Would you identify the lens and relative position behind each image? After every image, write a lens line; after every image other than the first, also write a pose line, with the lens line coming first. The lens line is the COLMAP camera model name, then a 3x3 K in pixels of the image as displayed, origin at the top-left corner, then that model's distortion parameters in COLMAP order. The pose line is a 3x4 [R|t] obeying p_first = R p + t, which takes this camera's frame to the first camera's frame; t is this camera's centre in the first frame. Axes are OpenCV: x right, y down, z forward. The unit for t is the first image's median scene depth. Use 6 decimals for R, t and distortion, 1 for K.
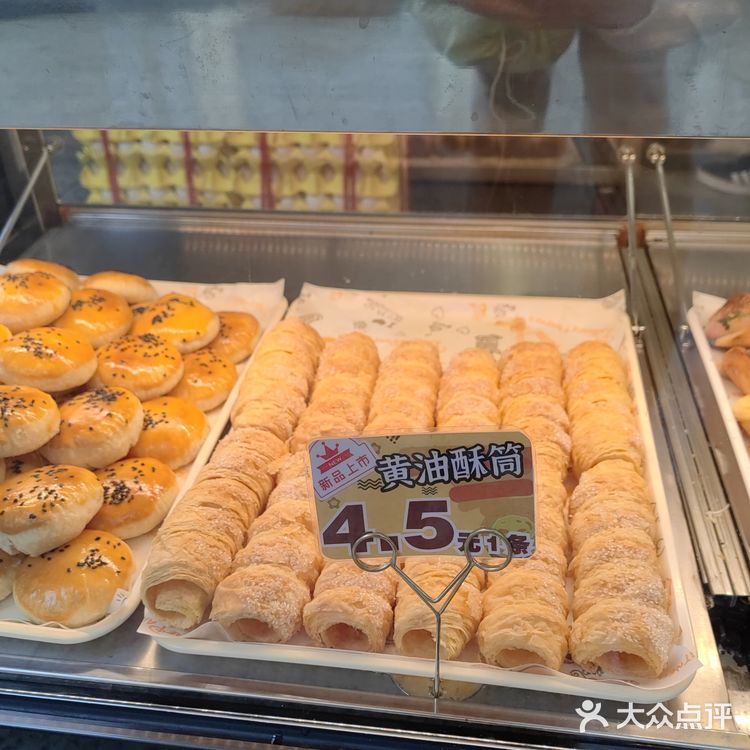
lens RADIAL K [[782.4, 0, 375.0], [0, 782.4, 375.0], [0, 0, 1]] dist [0.024012, -0.016009]
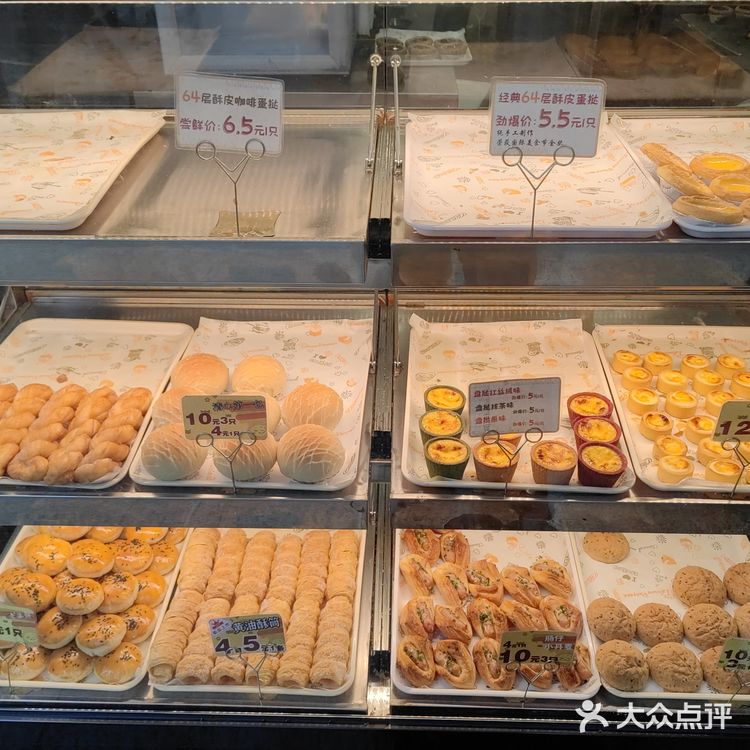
lens RADIAL K [[782.4, 0, 375.0], [0, 782.4, 375.0], [0, 0, 1]] dist [0.024012, -0.016009]
pose [[0.994671, -0.040335, 0.094881, 0.229979], [0.039408, 0.999156, 0.011622, -0.657424], [-0.095269, -0.007821, 0.995421, -1.563396]]
